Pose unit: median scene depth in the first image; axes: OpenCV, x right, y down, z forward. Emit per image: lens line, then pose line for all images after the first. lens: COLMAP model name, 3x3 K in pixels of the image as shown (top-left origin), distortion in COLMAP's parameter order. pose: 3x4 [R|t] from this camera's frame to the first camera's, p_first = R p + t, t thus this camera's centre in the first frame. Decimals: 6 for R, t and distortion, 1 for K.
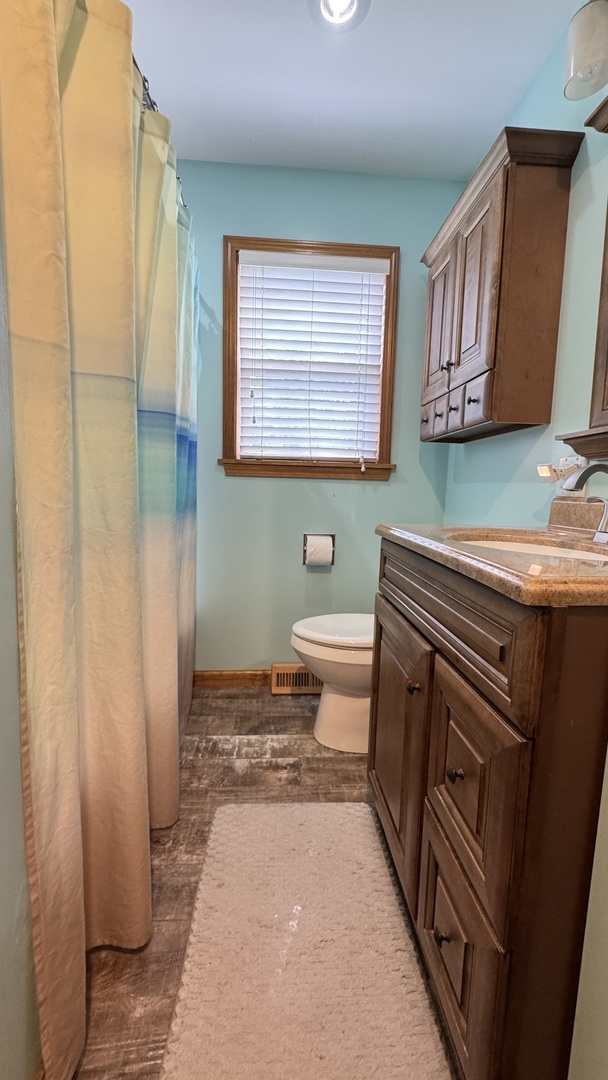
lens RADIAL K [[432.8, 0, 304.3], [0, 432.8, 538.2], [0, 0, 1]] dist [-0.004760, 0.000438]
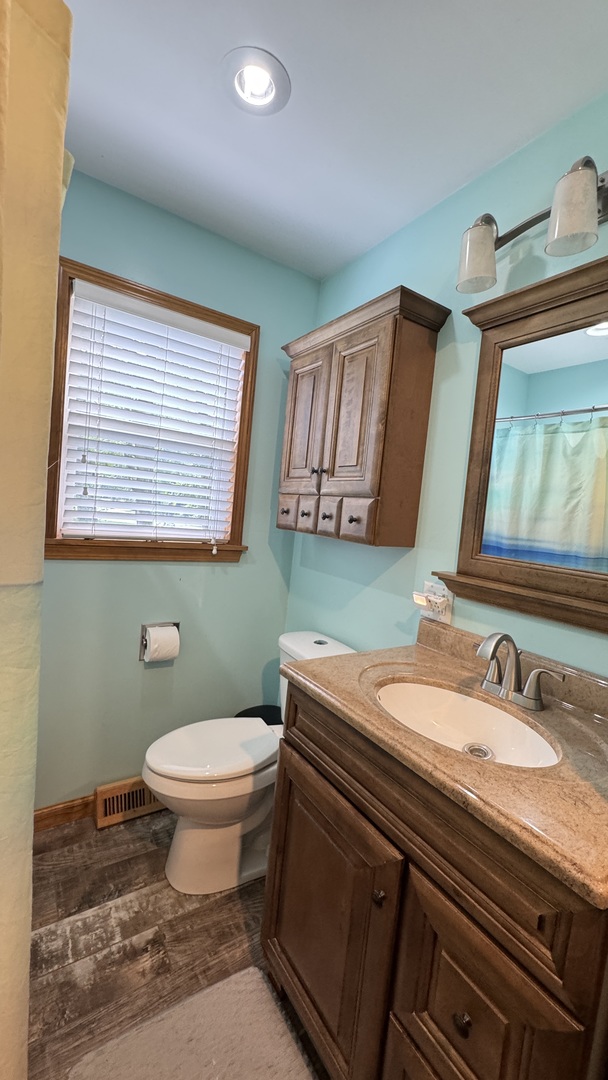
lens RADIAL K [[432.8, 0, 304.3], [0, 432.8, 538.2], [0, 0, 1]] dist [-0.004760, 0.000438]
pose [[0.869151, 0.024206, 0.493954, -0.186231], [-0.014867, 0.999629, -0.022827, -0.206455], [-0.494324, 0.012497, 0.869188, 0.131782]]
